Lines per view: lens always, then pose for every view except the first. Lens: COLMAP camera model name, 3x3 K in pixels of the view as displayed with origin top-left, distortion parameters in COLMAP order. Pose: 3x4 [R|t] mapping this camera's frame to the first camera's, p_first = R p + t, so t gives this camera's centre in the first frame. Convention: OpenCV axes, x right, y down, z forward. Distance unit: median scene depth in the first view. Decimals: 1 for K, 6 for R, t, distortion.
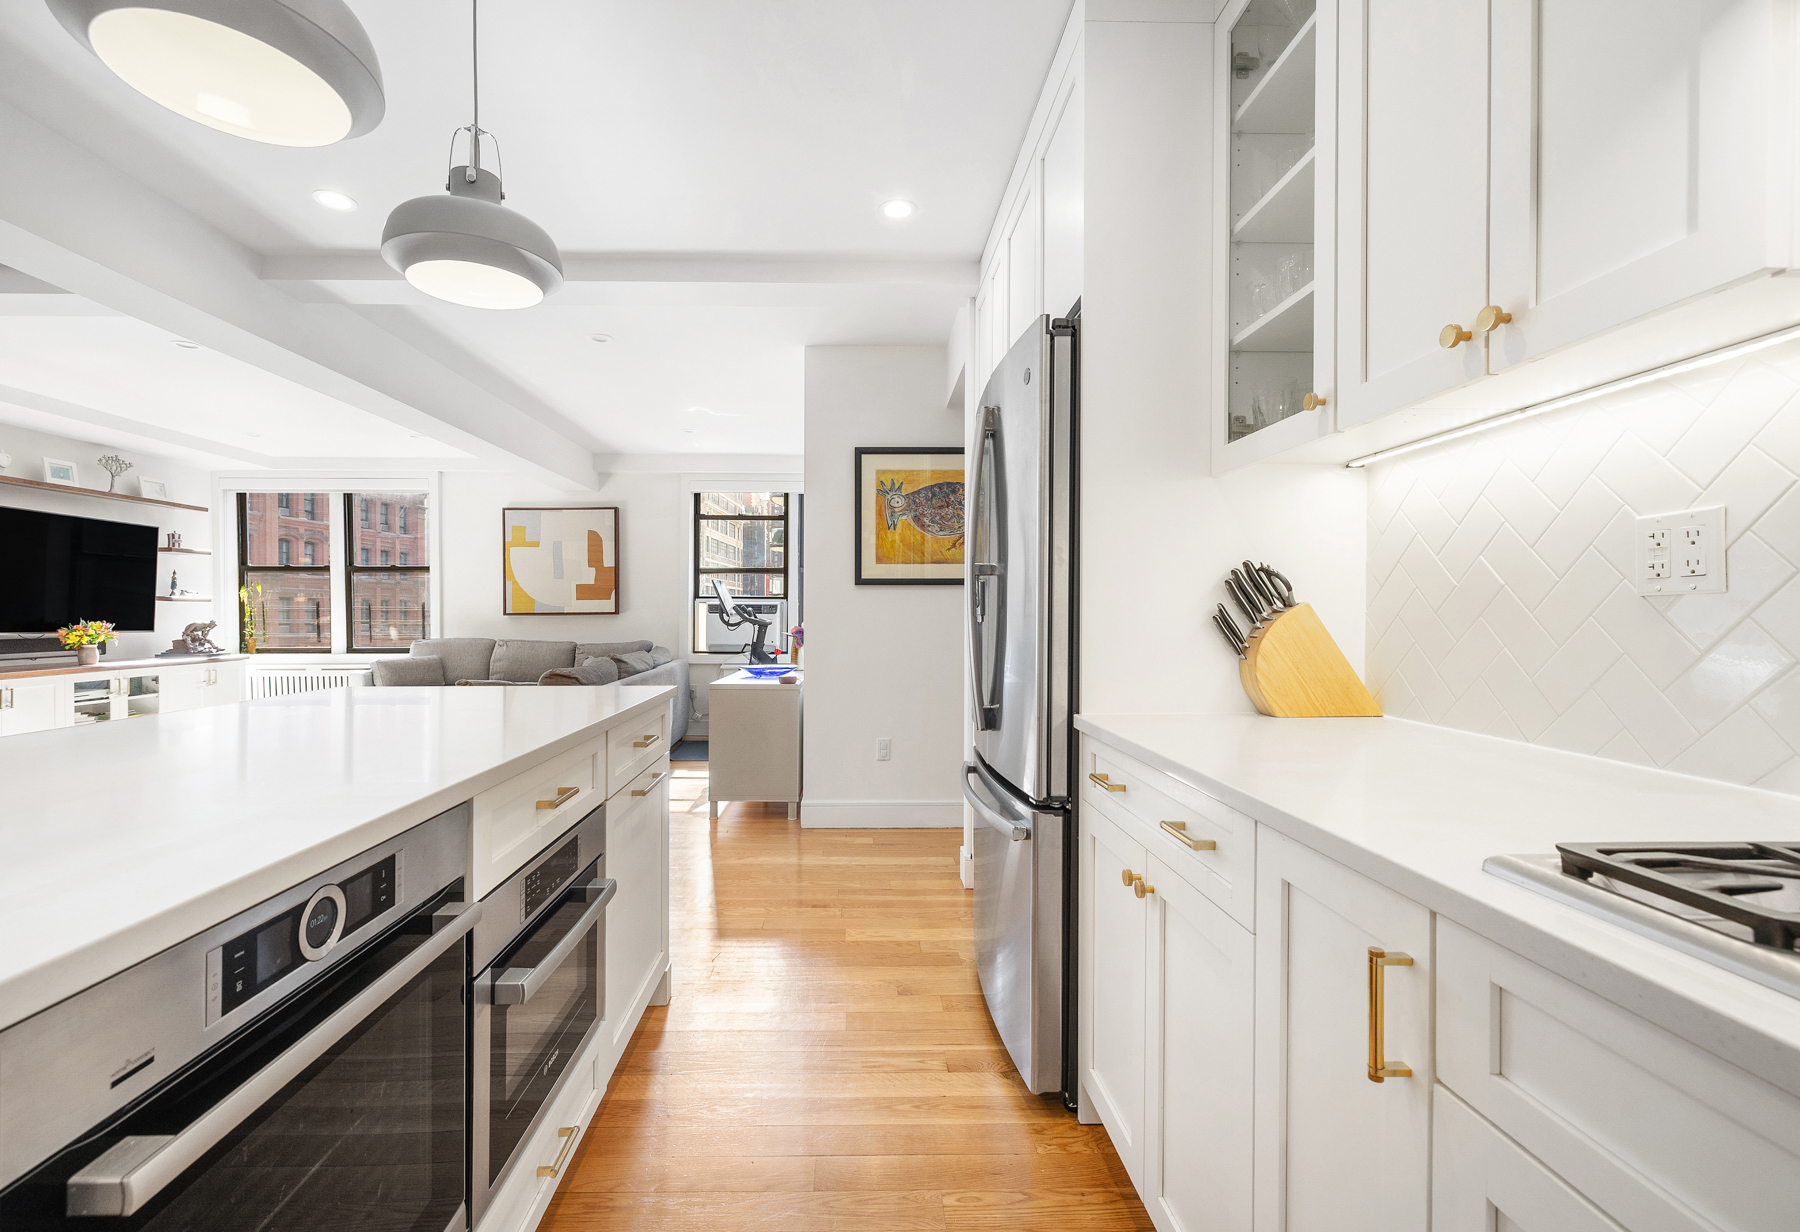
lens RADIAL K [[788.3, 0, 851.4], [0, 788.3, 622.1], [0, 0, 1]] dist [0.001522, 0.001270]
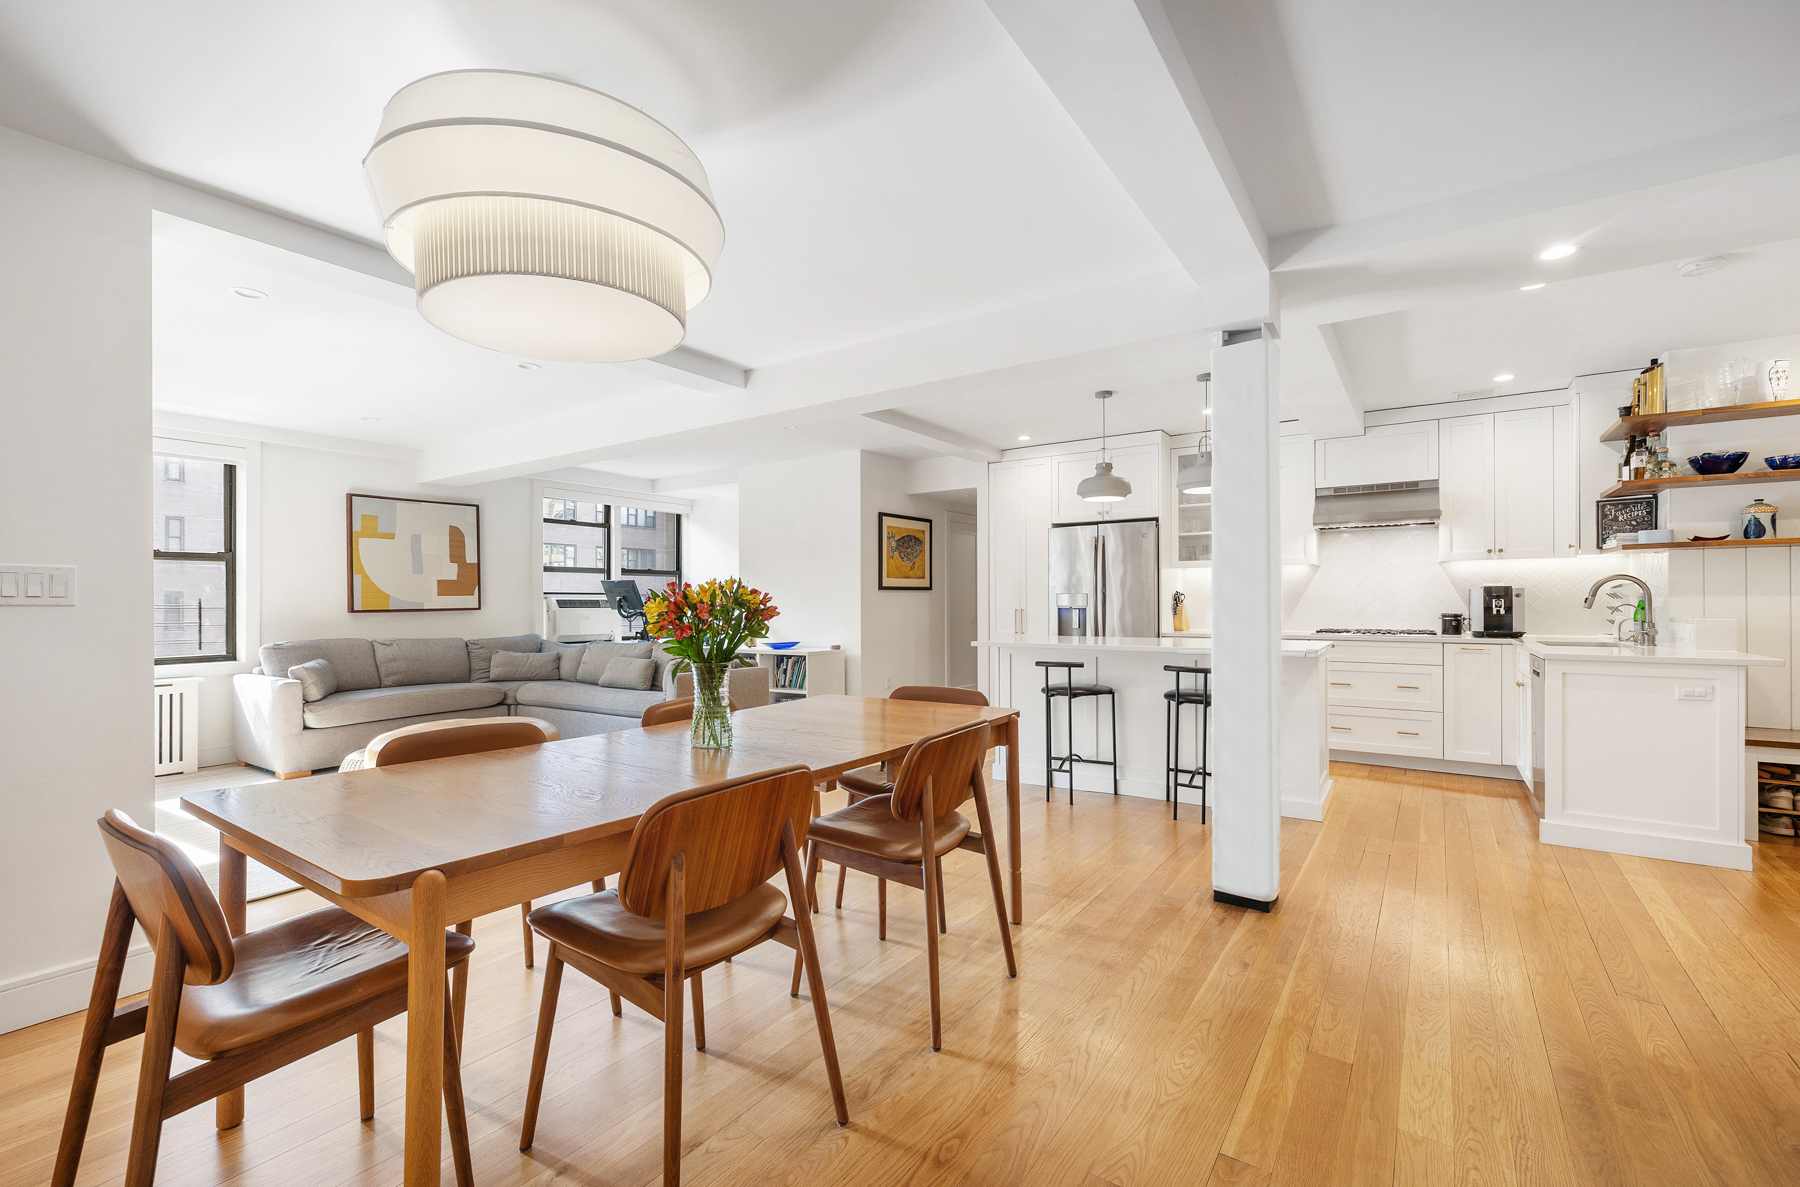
lens RADIAL K [[769.5, 0, 899.5], [0, 769.5, 594.4], [0, 0, 1]] dist [0.008052, -0.001893]
pose [[0.584313, 0.002035, 0.811526, -0.883965], [0.016697, 0.999755, -0.014529, -0.006948], [-0.811356, 0.022039, 0.584136, -0.025481]]
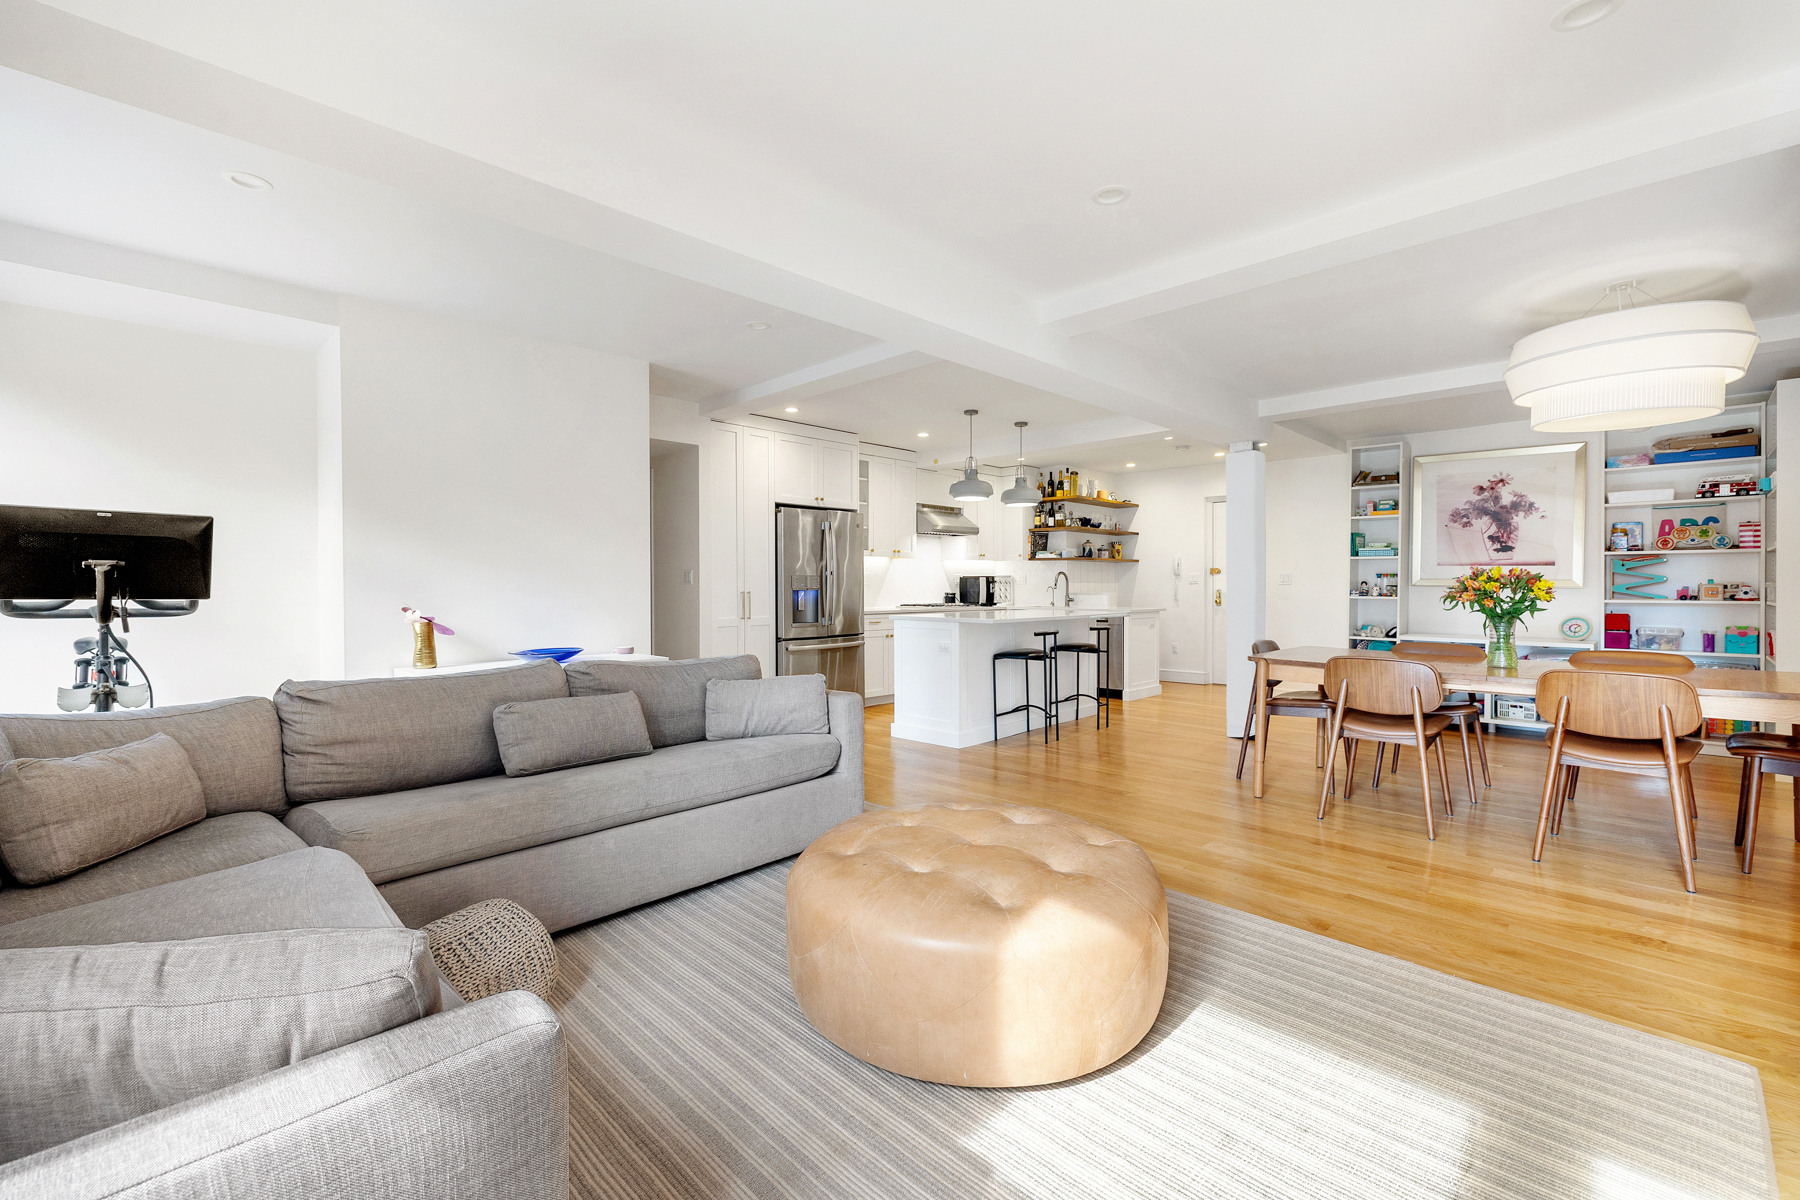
lens RADIAL K [[769.5, 0, 870.7], [0, 769.5, 584.6], [0, 0, 1]] dist [0.008052, -0.001893]
pose [[-0.682384, 0.000053, 0.730994, -0.734965], [0.008721, 0.999929, 0.008068, -0.014653], [-0.730942, 0.011881, -0.682336, 1.012204]]
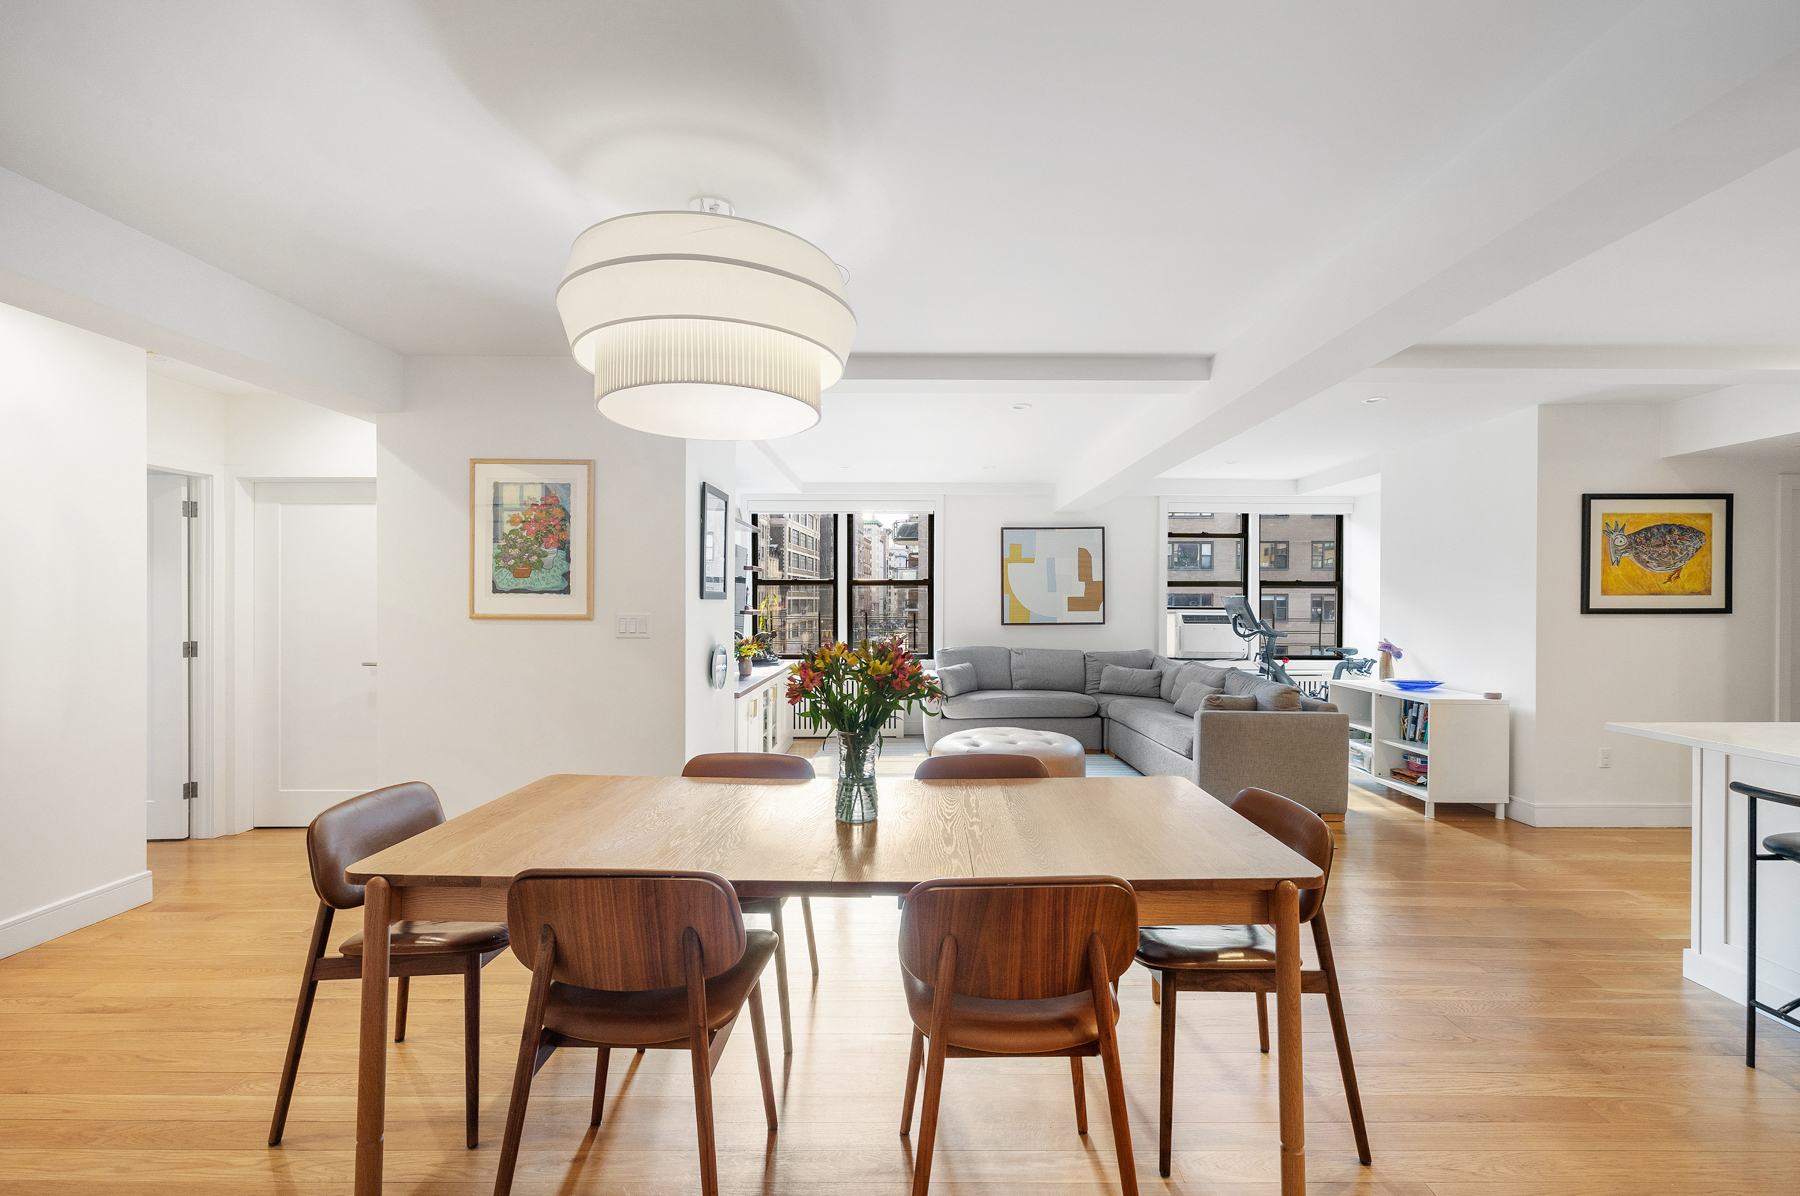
lens RADIAL K [[769.5, 0, 917.4], [0, 769.5, 602.8], [0, 0, 1]] dist [0.008052, -0.001893]
pose [[0.999993, 0.000280, -0.003731, -0.620507], [-0.000312, 0.999963, -0.008611, -0.034287], [0.003728, 0.008612, 0.999956, -0.082205]]
